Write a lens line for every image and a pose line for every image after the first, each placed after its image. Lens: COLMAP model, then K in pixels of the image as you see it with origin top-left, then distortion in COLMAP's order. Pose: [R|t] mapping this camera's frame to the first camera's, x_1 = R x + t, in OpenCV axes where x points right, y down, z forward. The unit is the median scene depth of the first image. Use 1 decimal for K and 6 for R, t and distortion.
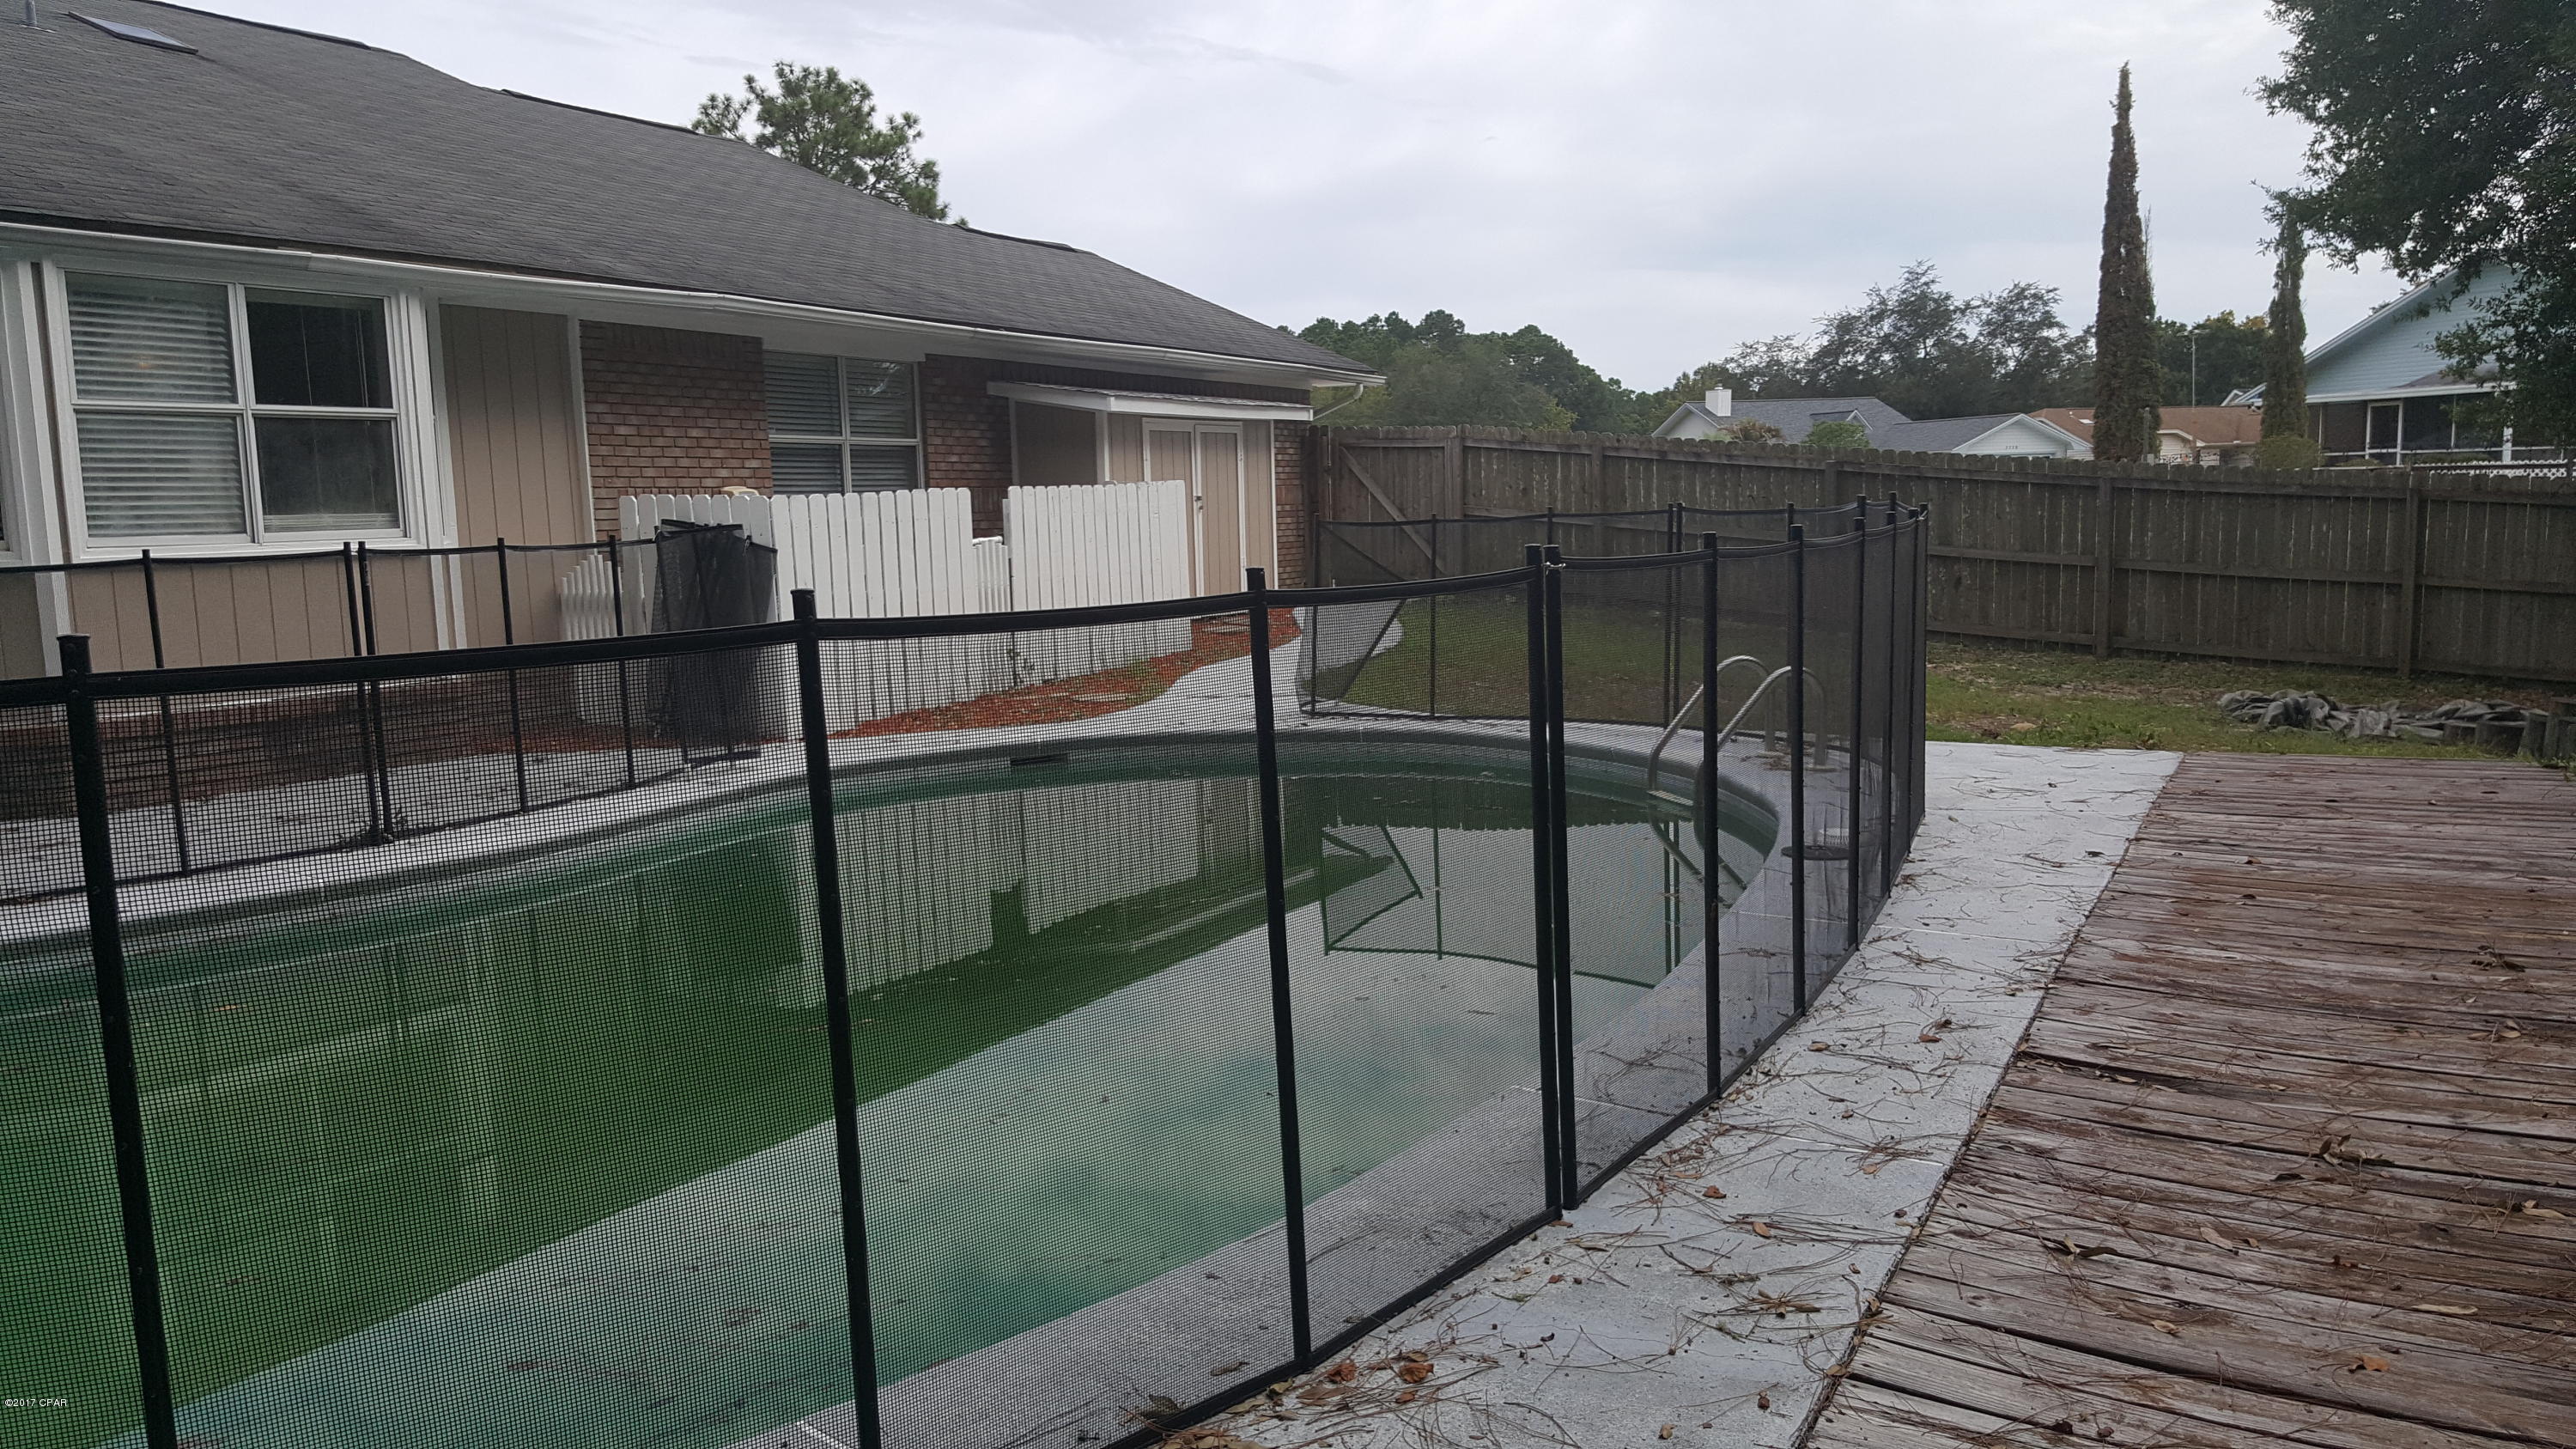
lens RADIAL K [[1913.2, 0, 1277.2], [0, 1913.2, 762.7], [0, 0, 1]] dist [0.099053, -0.151056]
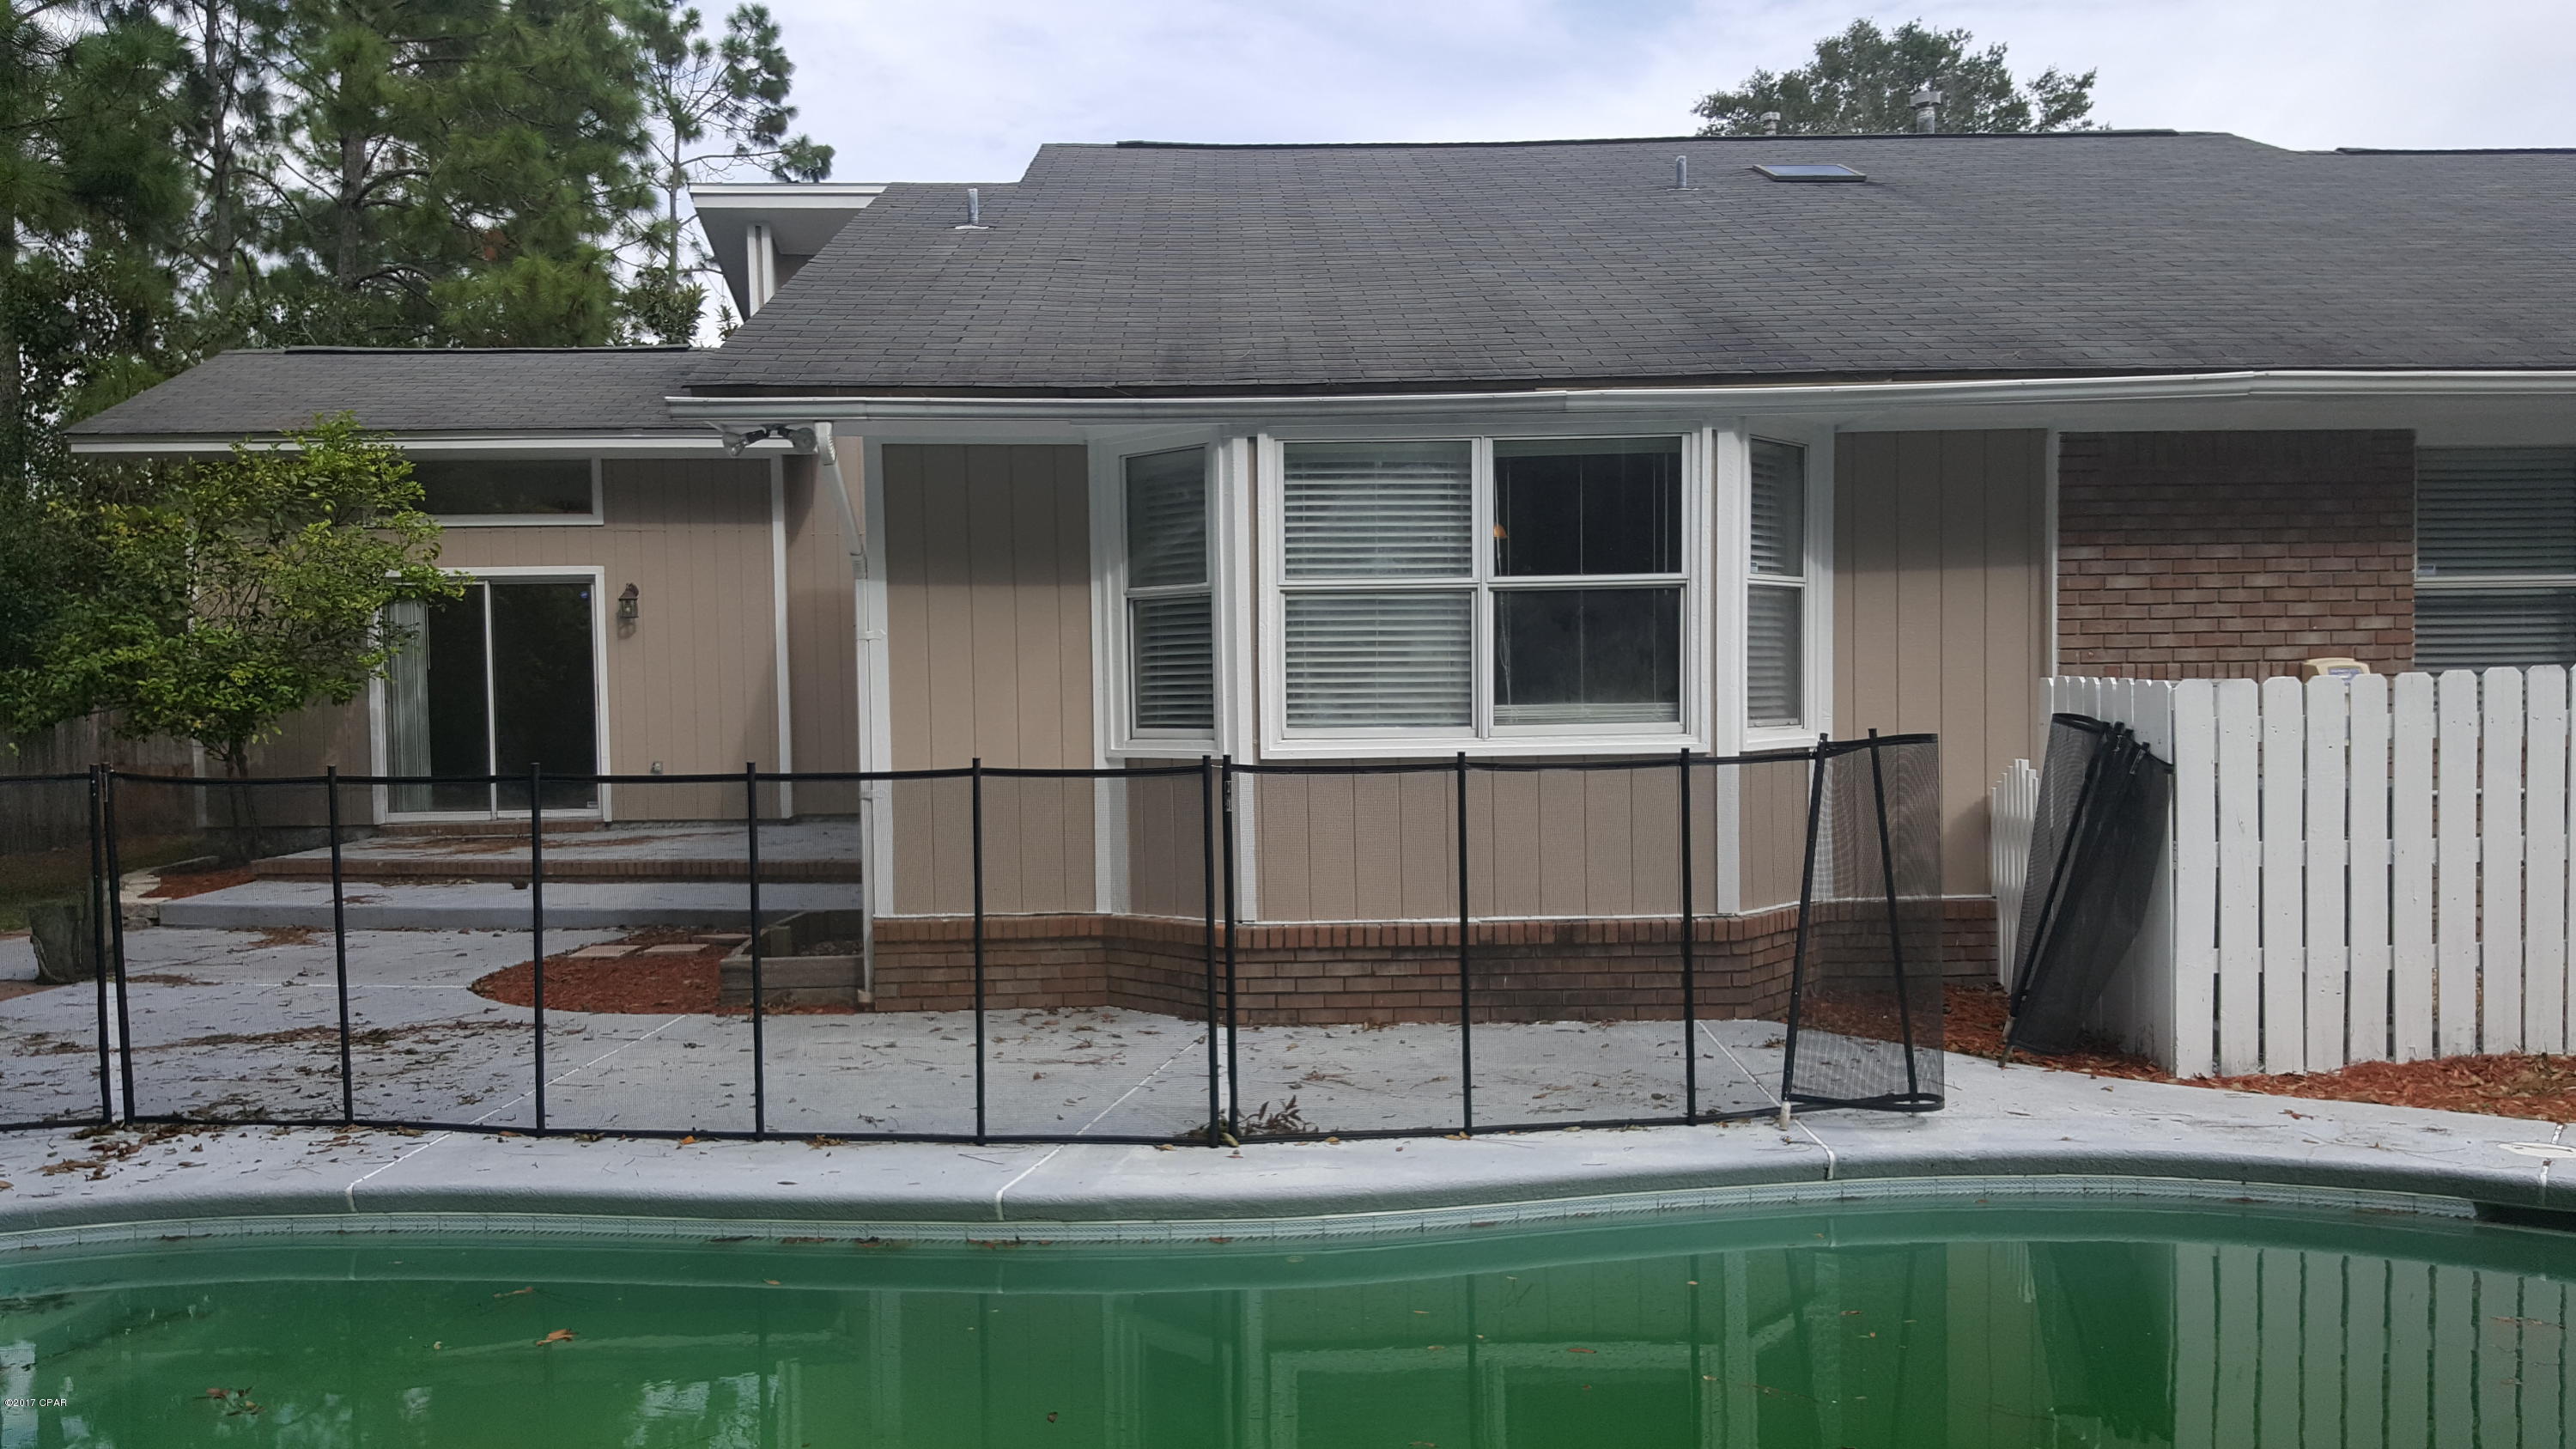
lens RADIAL K [[1913.2, 0, 1261.9], [0, 1913.2, 762.5], [0, 0, 1]] dist [0.099053, -0.151056]
pose [[0.482851, 0.047812, -0.874396, 0.131020], [-0.115091, 0.993312, -0.009240, -0.067424], [0.868107, 0.105097, 0.485124, 0.412990]]
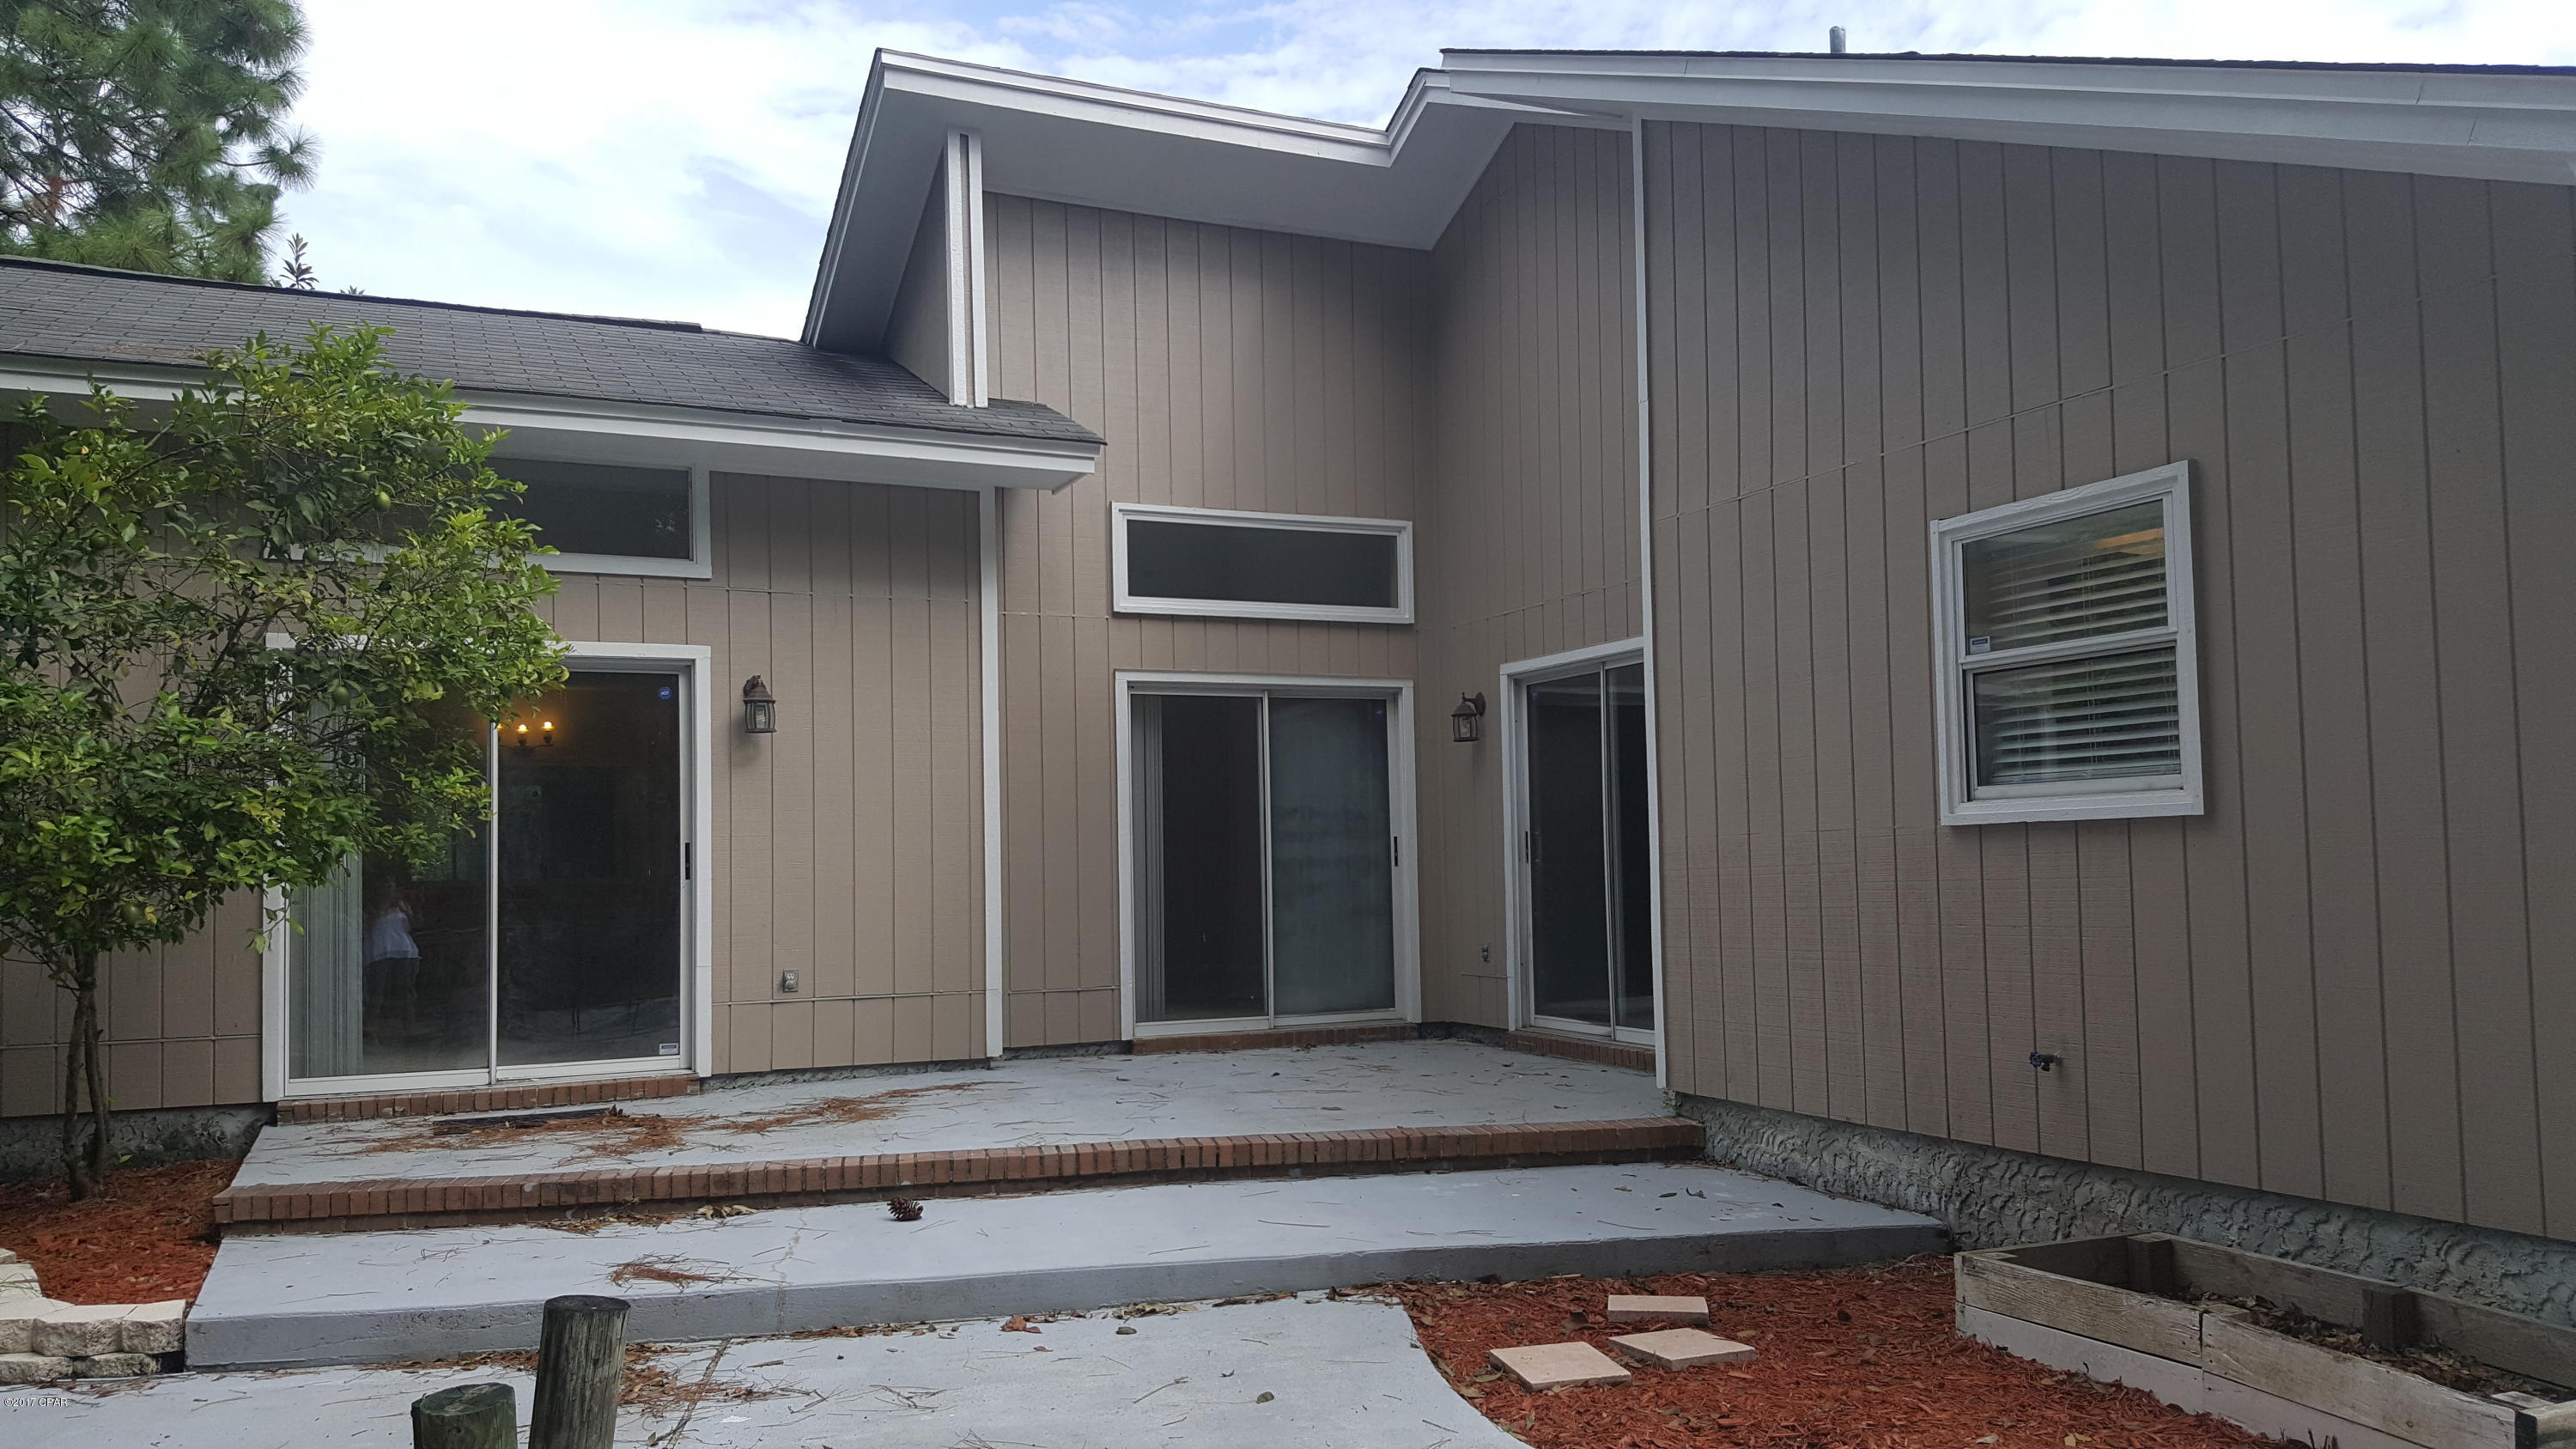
lens RADIAL K [[1894.1, 0, 1310.0], [0, 1894.1, 809.7], [0, 0, 1]] dist [0.054505, -0.031816]
pose [[0.792714, -0.008524, -0.609534, -0.570359], [-0.083347, 0.988997, -0.122225, -0.020177], [0.603869, 0.147693, 0.783281, 0.197790]]
